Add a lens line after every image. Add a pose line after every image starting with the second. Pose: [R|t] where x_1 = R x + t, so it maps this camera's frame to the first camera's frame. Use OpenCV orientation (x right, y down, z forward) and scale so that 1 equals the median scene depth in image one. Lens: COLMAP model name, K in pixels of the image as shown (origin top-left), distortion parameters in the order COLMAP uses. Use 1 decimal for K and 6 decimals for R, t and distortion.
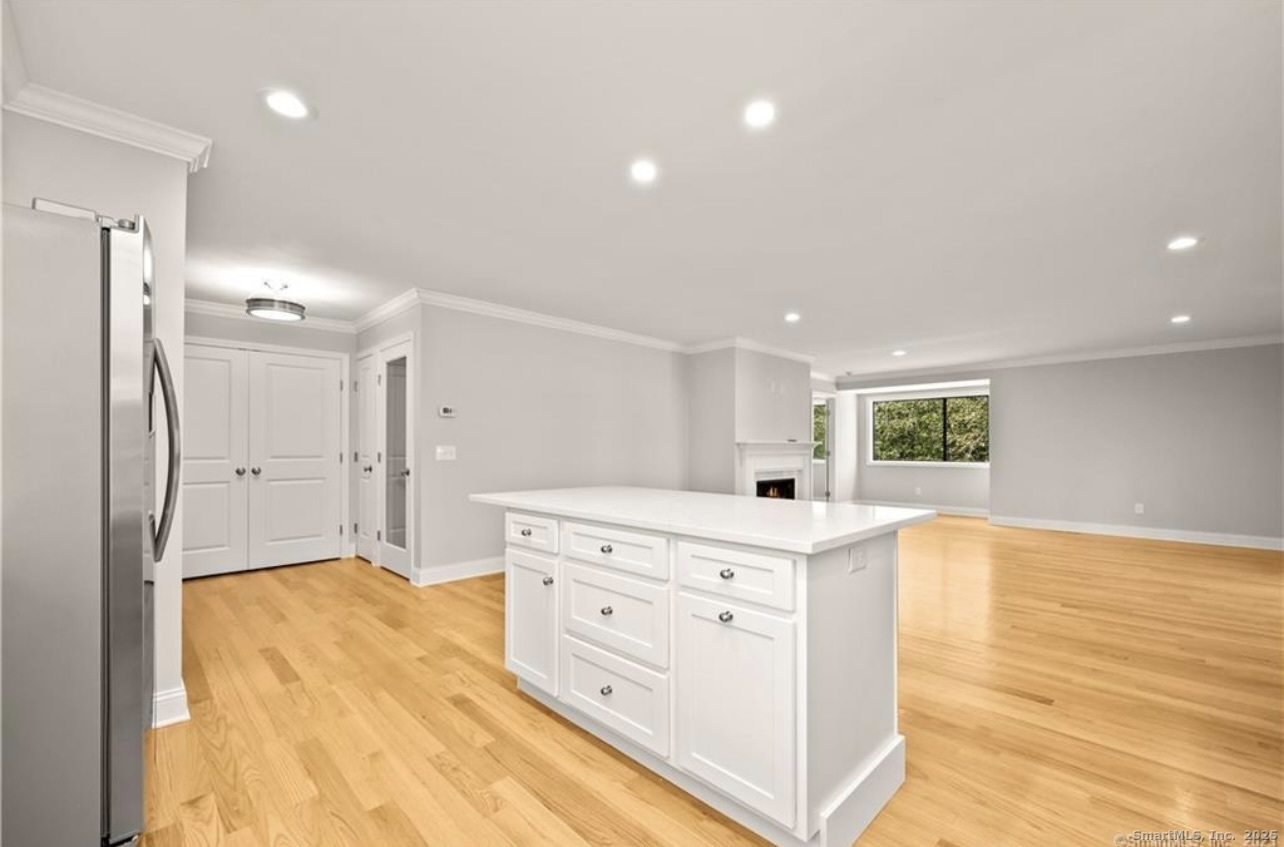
lens RADIAL K [[525.4, 0, 645.9], [0, 525.4, 435.1], [0, 0, 1]] dist [-0.000252, 0.000493]
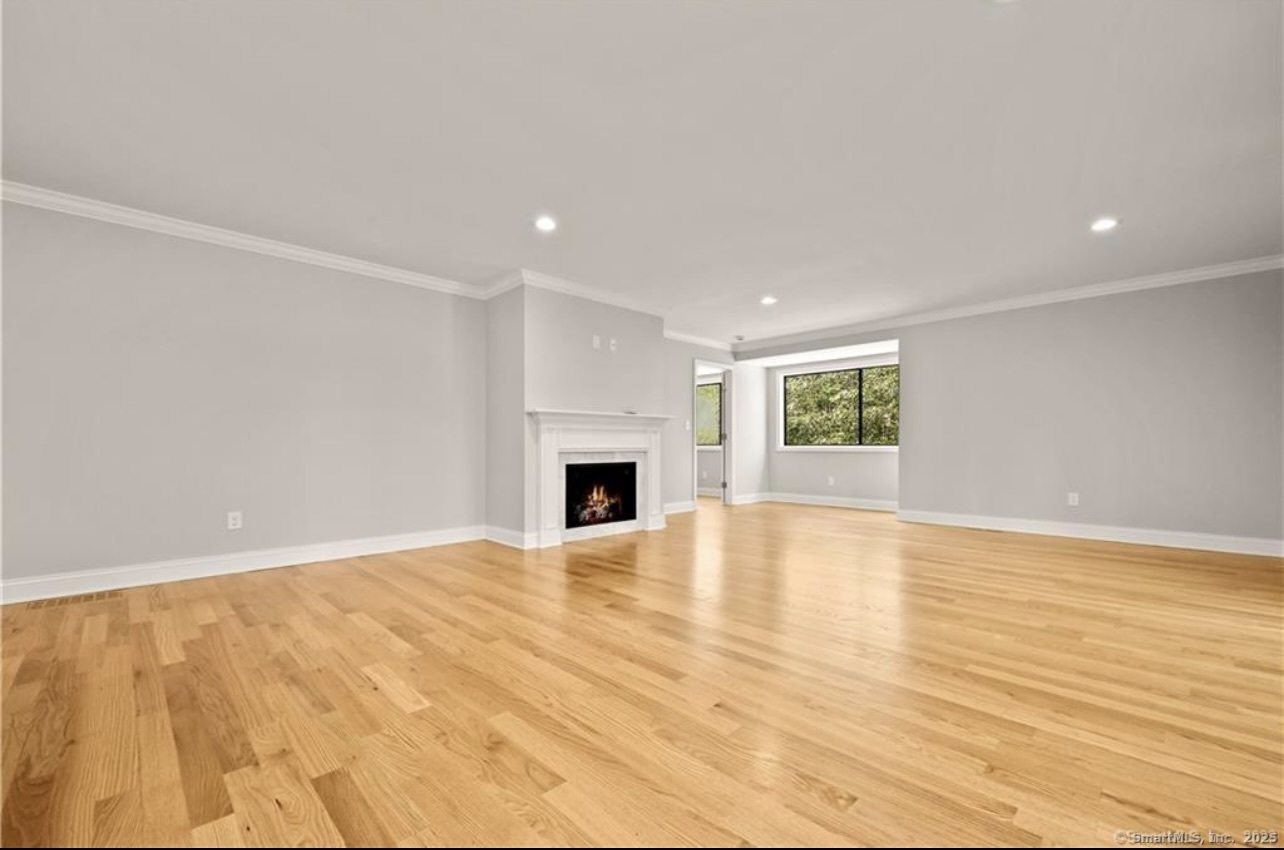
lens RADIAL K [[525.4, 0, 645.4], [0, 525.4, 435.9], [0, 0, 1]] dist [-0.000252, 0.000493]
pose [[0.999994, -0.003175, -0.001549, 0.308916], [0.003182, 0.999985, 0.004491, 0.041364], [0.001534, -0.004496, 0.999989, 0.226119]]
